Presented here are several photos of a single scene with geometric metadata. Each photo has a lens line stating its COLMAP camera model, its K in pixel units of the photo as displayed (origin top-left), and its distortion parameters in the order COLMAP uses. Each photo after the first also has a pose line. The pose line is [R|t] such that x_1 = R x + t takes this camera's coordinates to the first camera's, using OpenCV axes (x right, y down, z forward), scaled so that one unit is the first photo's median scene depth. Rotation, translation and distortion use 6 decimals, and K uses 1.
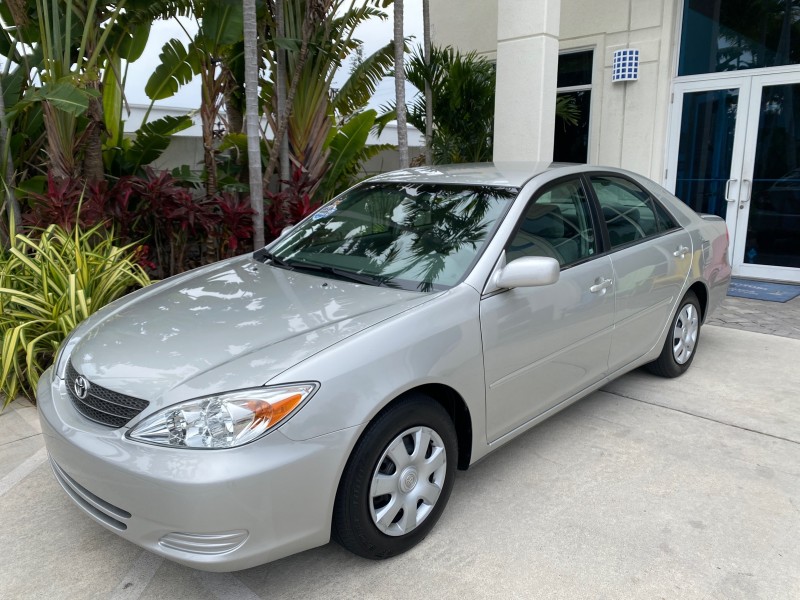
lens RADIAL K [[613.0, 0, 396.8], [0, 613.0, 295.3], [0, 0, 1]] dist [0.025690, -0.025769]
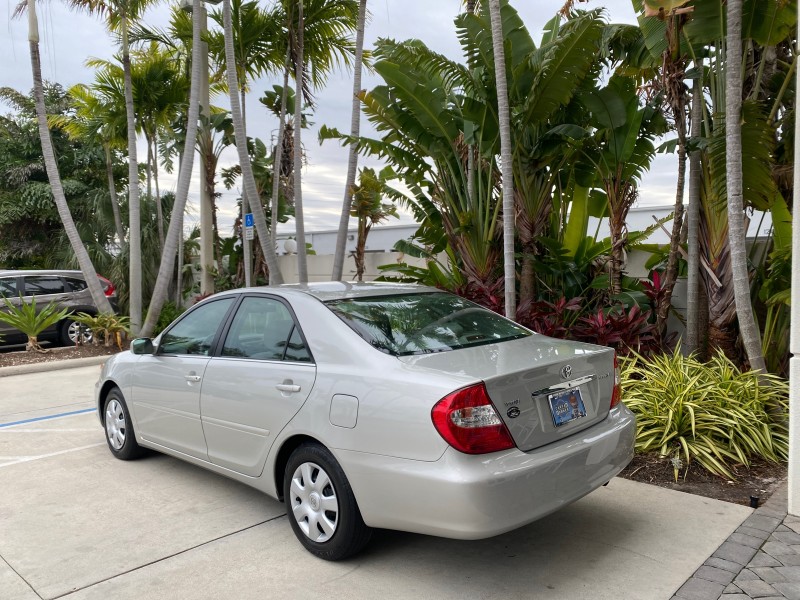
lens RADIAL K [[613.0, 0, 399.4], [0, 613.0, 296.6], [0, 0, 1]] dist [0.025690, -0.025769]
pose [[0.006927, 0.048033, -0.998822, 0.759175], [-0.192750, 0.980179, 0.045799, -0.152989], [0.981224, 0.192205, 0.016048, 0.640406]]
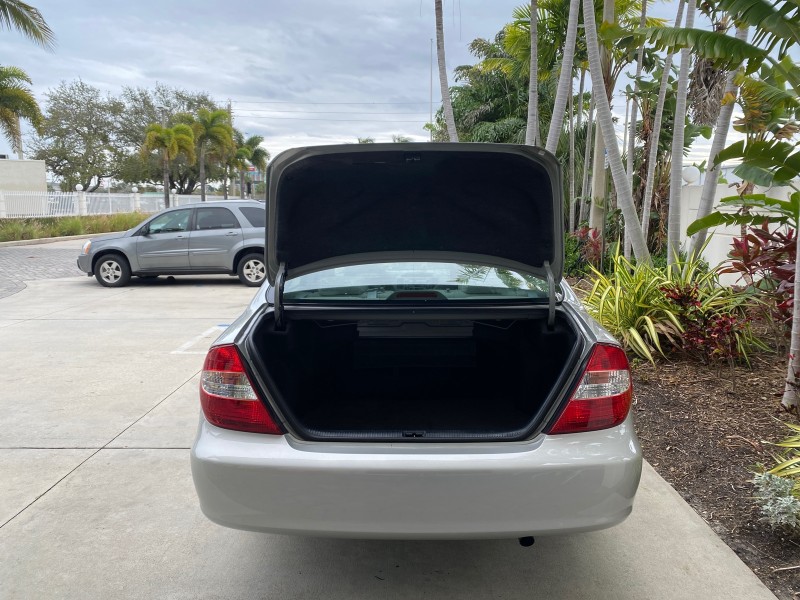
lens RADIAL K [[613.0, 0, 401.9], [0, 613.0, 296.7], [0, 0, 1]] dist [0.025690, -0.025769]
pose [[-0.721023, 0.104607, -0.684970, 0.518073], [-0.140524, 0.945922, 0.292378, -0.218929], [0.678513, 0.307066, -0.667331, 0.974320]]
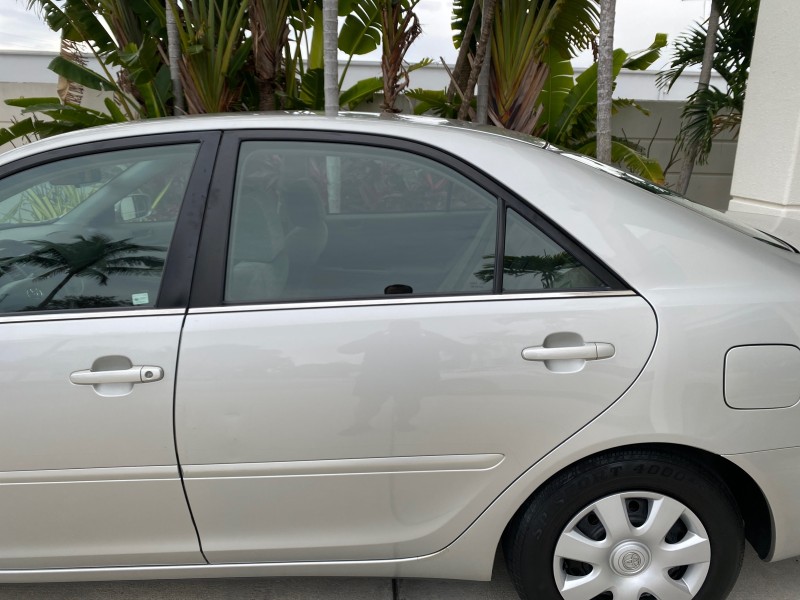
lens RADIAL K [[613.0, 0, 397.6], [0, 613.0, 299.3], [0, 0, 1]] dist [0.025690, -0.025769]
pose [[0.710213, 0.199396, -0.675159, 0.364310], [-0.162661, 0.979577, 0.118194, -0.074278], [0.684938, 0.025879, 0.728142, 0.374896]]
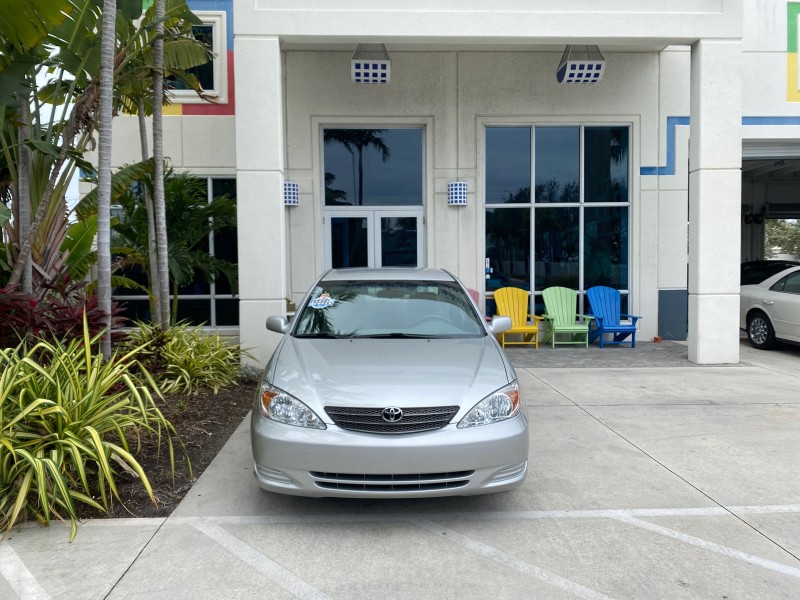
lens RADIAL K [[613.0, 0, 398.3], [0, 613.0, 302.1], [0, 0, 1]] dist [0.025690, -0.025769]
pose [[0.683489, -0.042137, 0.728743, -0.525409], [0.151441, 0.984797, -0.085095, 0.002359], [-0.714078, 0.168523, 0.679479, -0.024031]]
